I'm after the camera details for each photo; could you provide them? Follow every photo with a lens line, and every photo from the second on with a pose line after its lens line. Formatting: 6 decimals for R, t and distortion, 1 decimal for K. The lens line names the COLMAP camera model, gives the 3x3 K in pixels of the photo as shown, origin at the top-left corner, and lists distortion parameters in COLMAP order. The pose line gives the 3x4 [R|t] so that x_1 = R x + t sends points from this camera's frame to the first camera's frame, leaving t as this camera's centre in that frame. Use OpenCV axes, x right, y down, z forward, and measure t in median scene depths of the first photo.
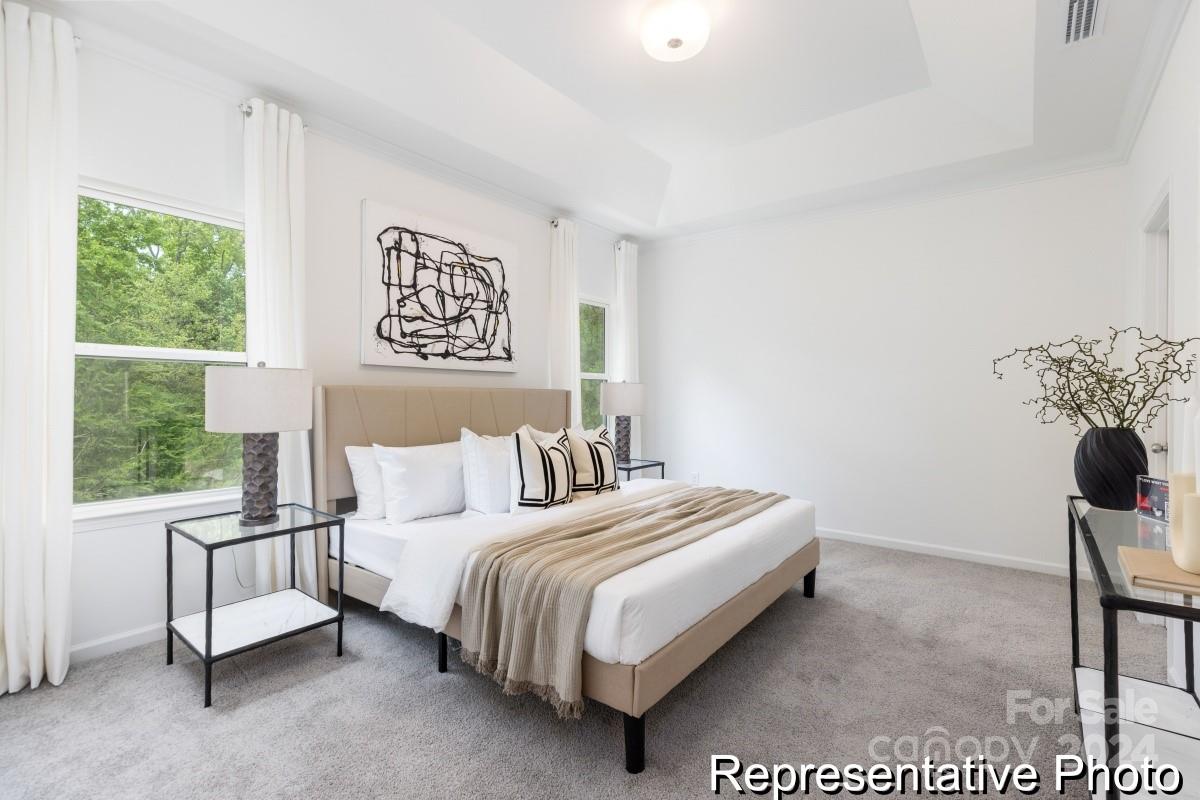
lens RADIAL K [[545.6, 0, 596.7], [0, 545.6, 395.2], [0, 0, 1]] dist [0.037482, 0.000136]
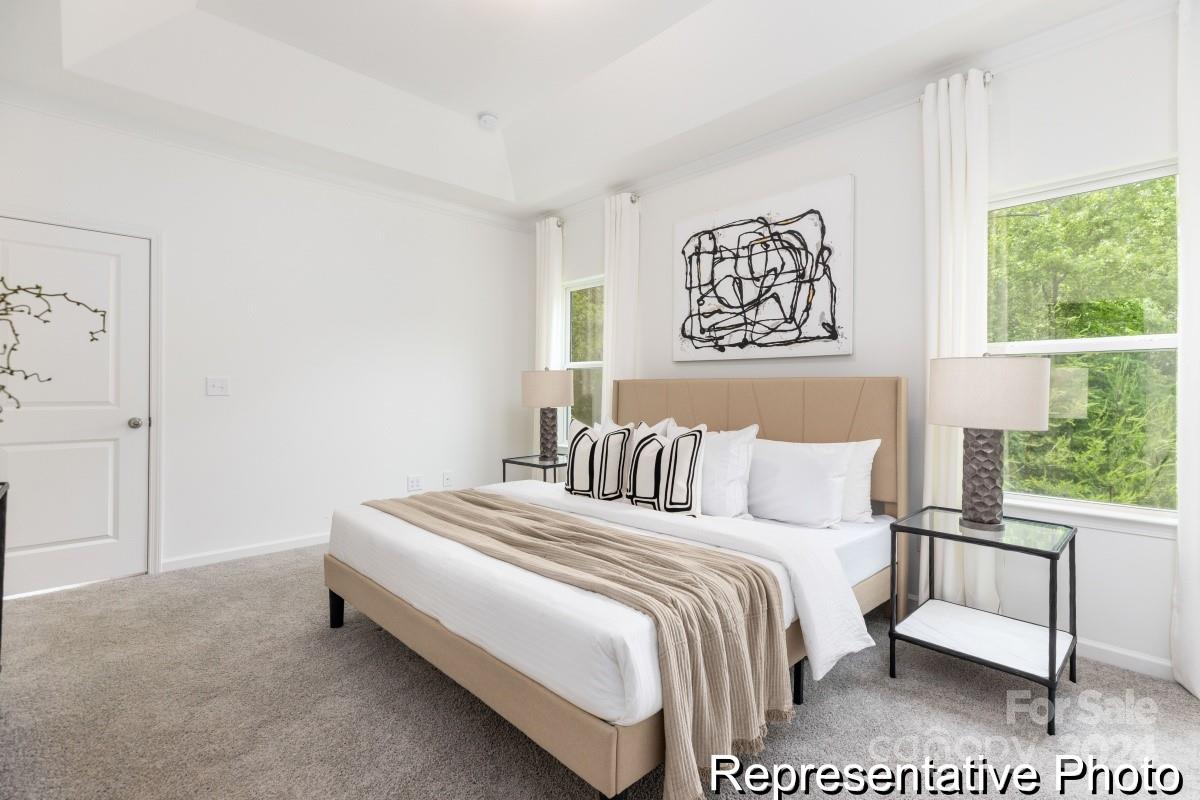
lens RADIAL K [[545.6, 0, 596.4], [0, 545.6, 392.0], [0, 0, 1]] dist [0.037482, 0.000136]
pose [[-0.126354, 0.004262, -0.991976, 0.691681], [-0.000871, 0.999990, 0.004407, 0.005043], [0.991985, 0.001421, -0.126349, 0.871216]]
